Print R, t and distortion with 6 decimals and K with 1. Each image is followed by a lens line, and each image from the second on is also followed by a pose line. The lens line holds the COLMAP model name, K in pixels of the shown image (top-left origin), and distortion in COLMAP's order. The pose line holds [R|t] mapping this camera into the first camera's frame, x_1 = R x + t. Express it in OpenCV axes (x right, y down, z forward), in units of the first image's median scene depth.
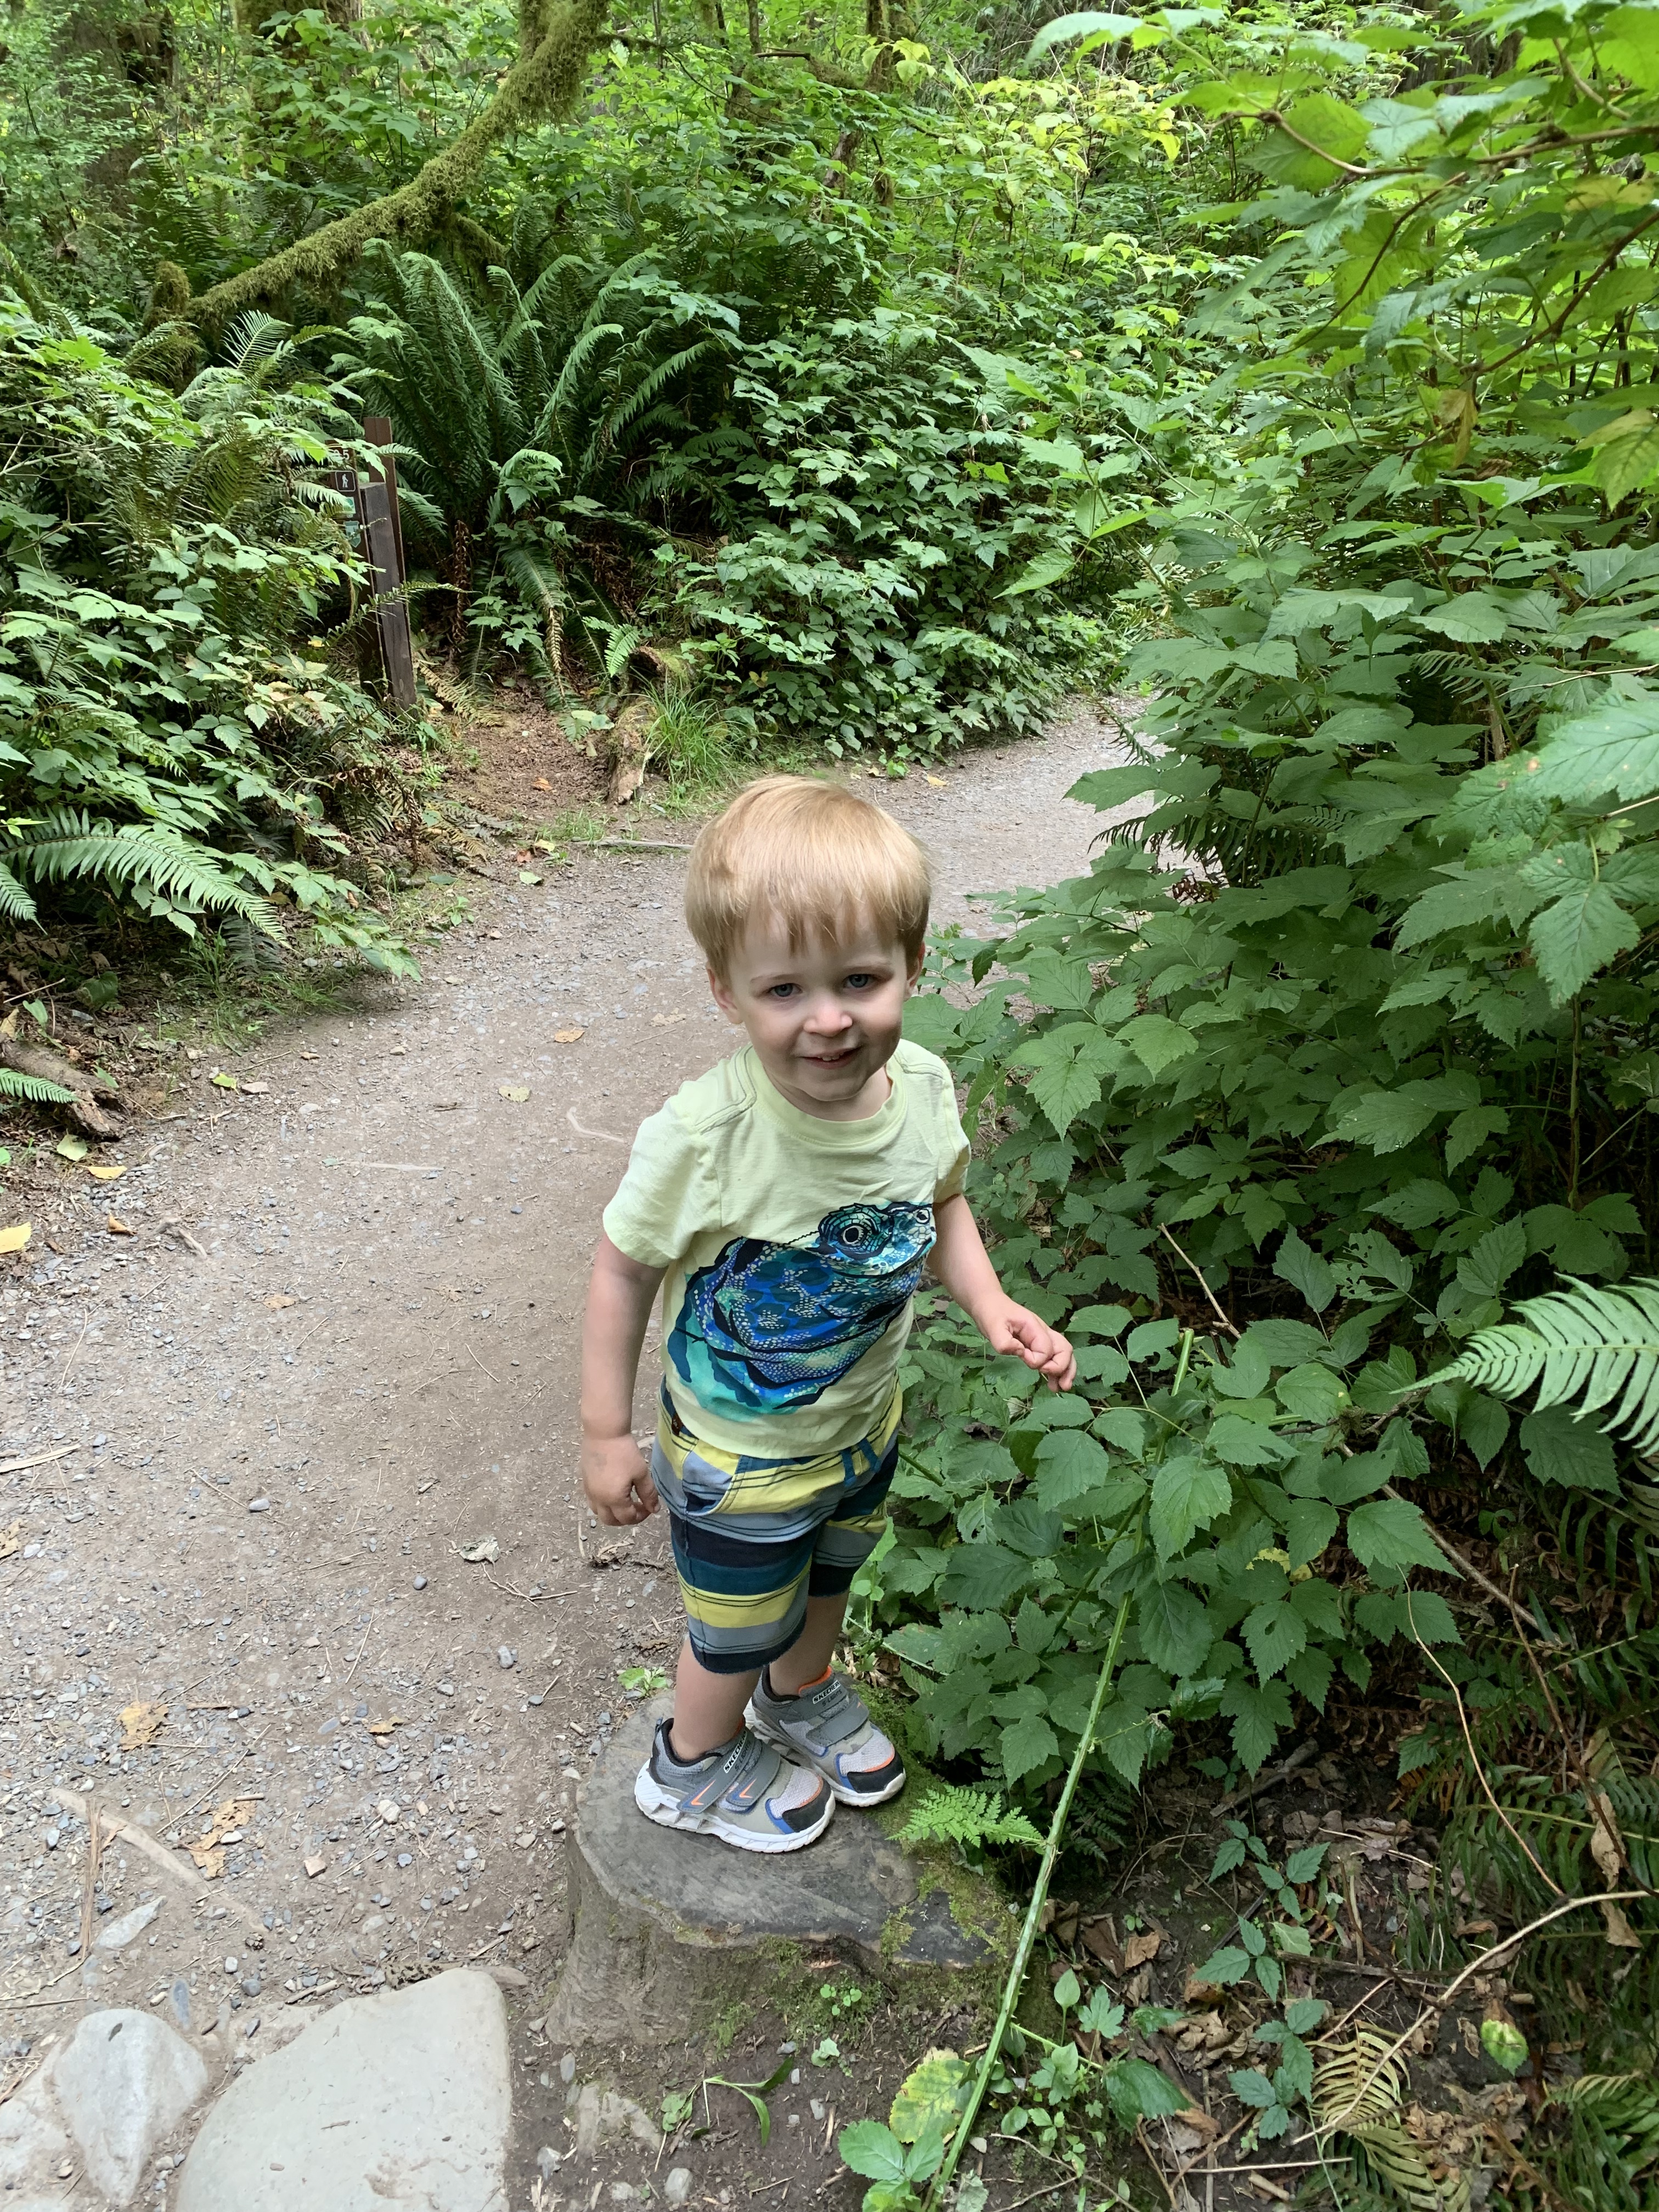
lens RADIAL K [[1697.6, 0, 835.1], [0, 1697.6, 1111.7], [0, 0, 1]] dist [0.009694, -0.010808]
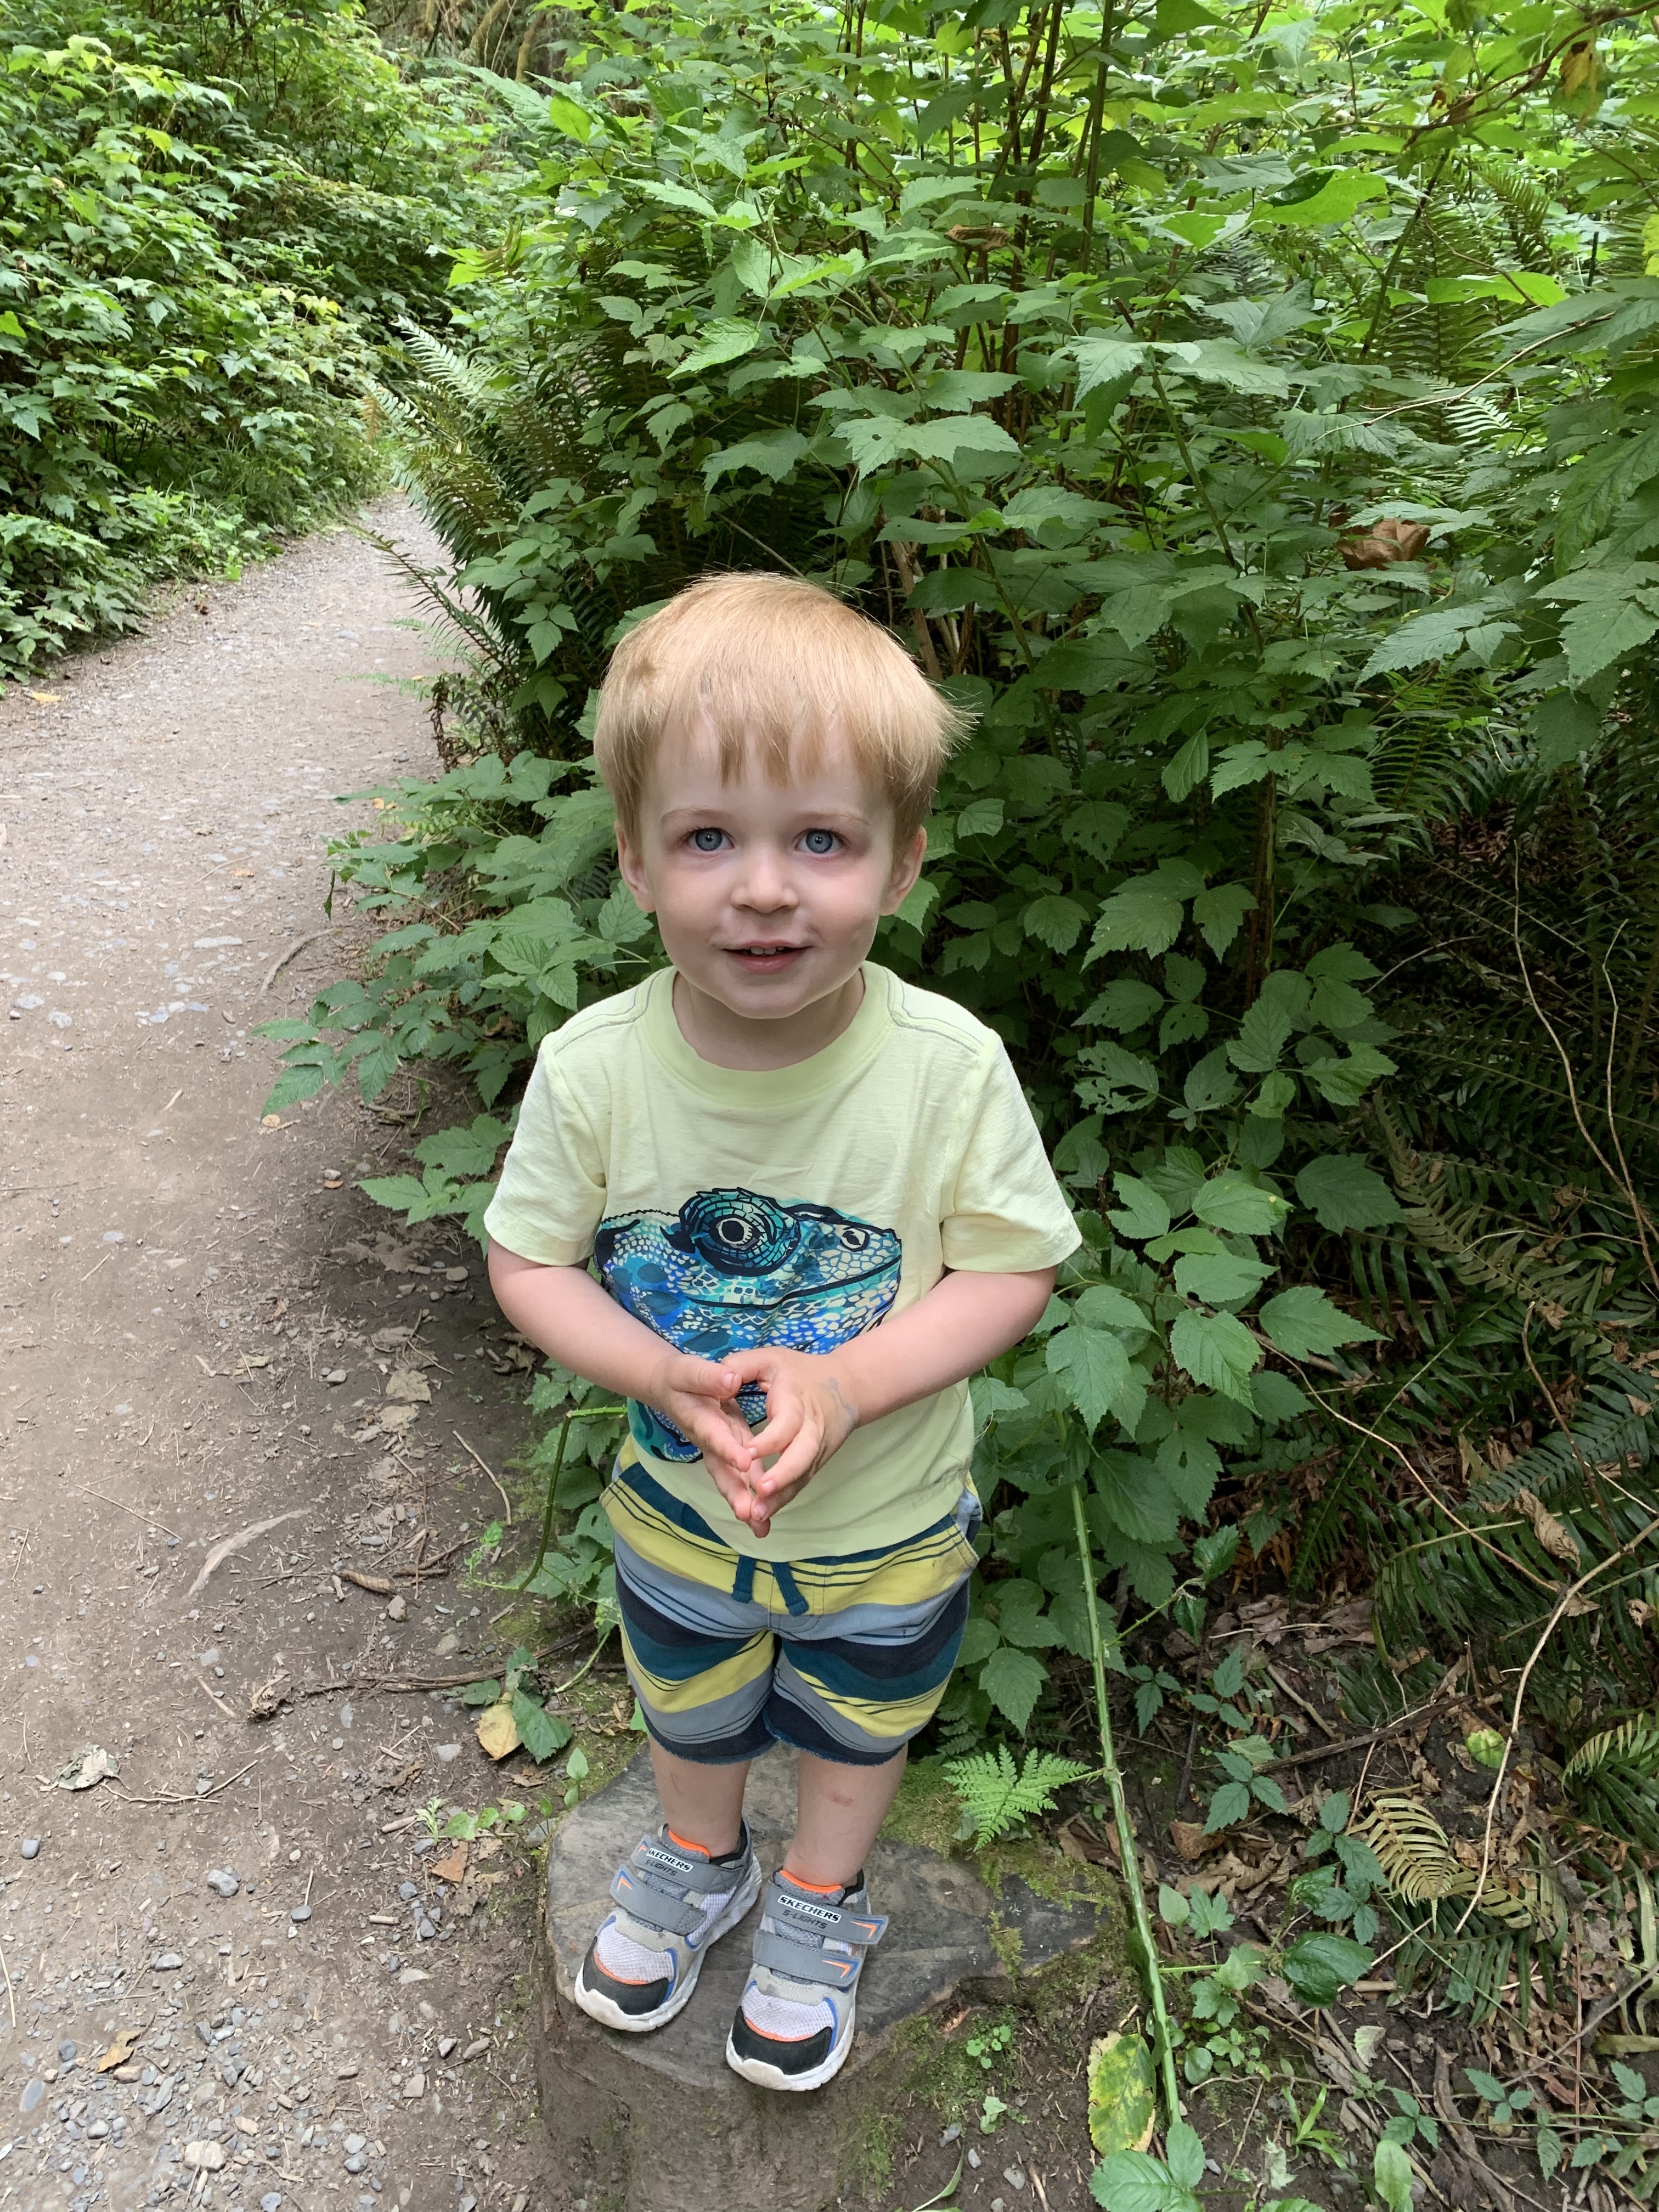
lens RADIAL K [[1697.6, 0, 833.3], [0, 1697.6, 1099.0], [0, 0, 1]] dist [0.009694, -0.010808]
pose [[0.822705, -0.253875, 0.508629, -0.239031], [0.224536, 0.967107, 0.119531, -0.037771], [-0.522245, 0.015867, 0.852648, 0.193960]]
